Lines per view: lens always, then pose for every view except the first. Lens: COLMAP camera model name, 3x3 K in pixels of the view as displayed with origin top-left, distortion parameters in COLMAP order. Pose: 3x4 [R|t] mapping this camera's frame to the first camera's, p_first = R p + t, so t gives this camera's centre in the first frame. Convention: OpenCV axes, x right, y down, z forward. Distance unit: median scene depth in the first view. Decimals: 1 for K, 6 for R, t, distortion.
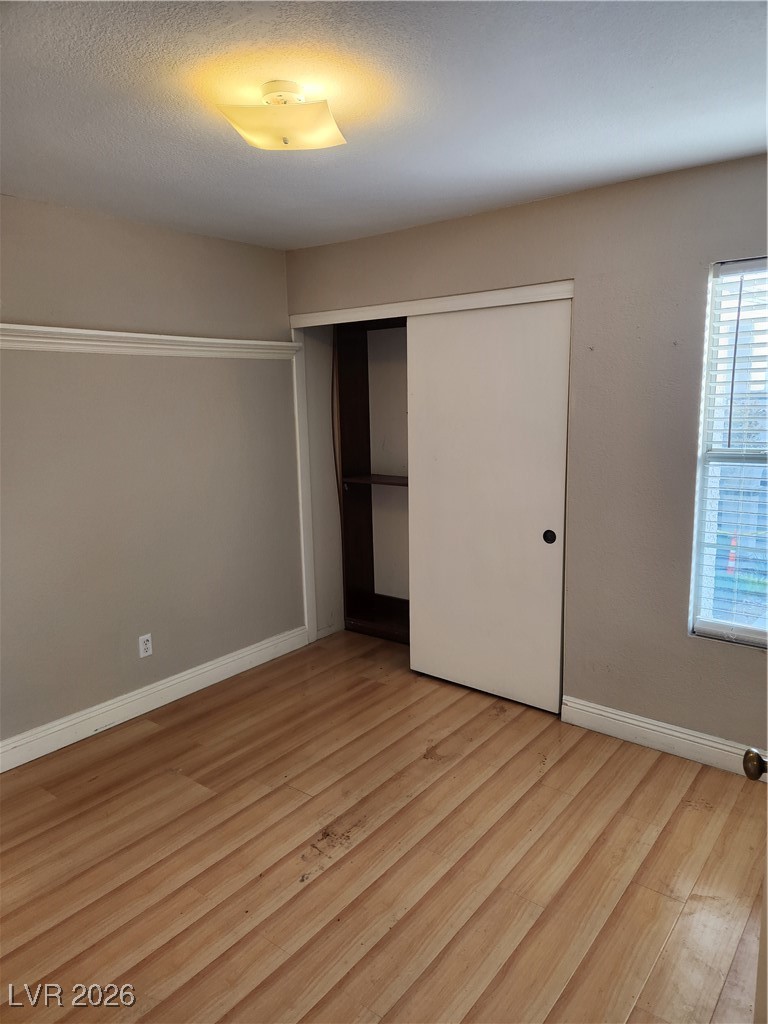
lens RADIAL K [[686.5, 0, 392.7], [0, 686.5, 509.1], [0, 0, 1]] dist [0.079451, -0.069902]
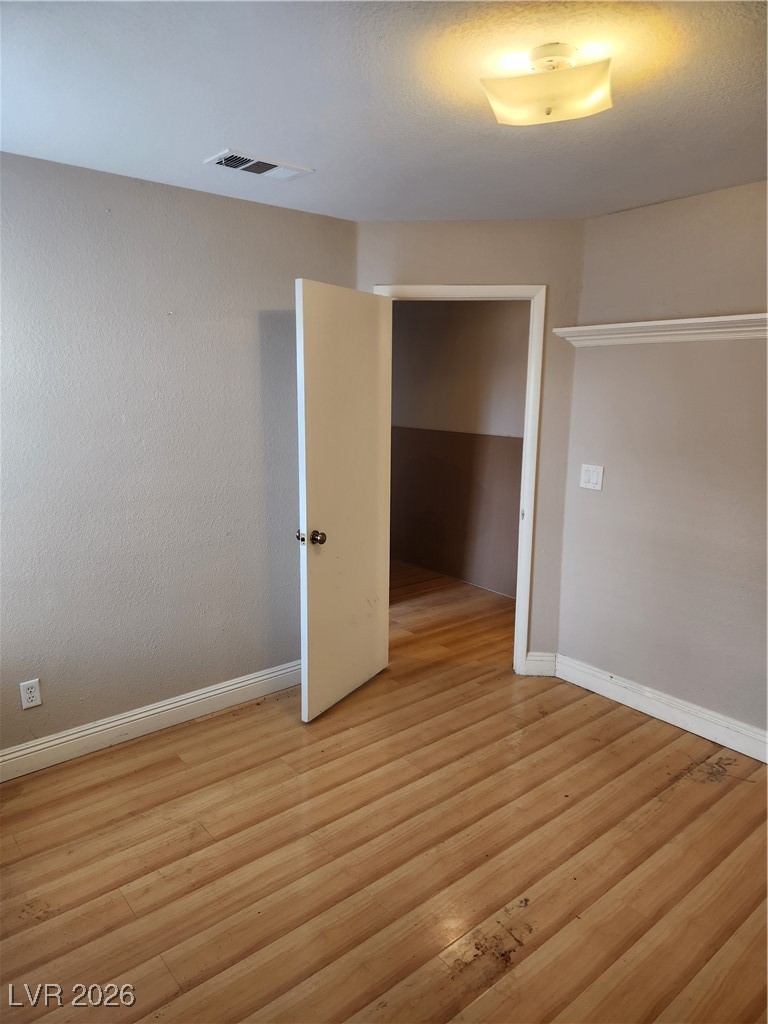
lens RADIAL K [[686.5, 0, 392.7], [0, 686.5, 509.1], [0, 0, 1]] dist [0.079451, -0.069902]
pose [[-0.979472, -0.022892, 0.200277, -0.126796], [0.046882, 0.940419, 0.336770, -0.294348], [-0.196054, 0.339246, -0.920041, 1.694206]]
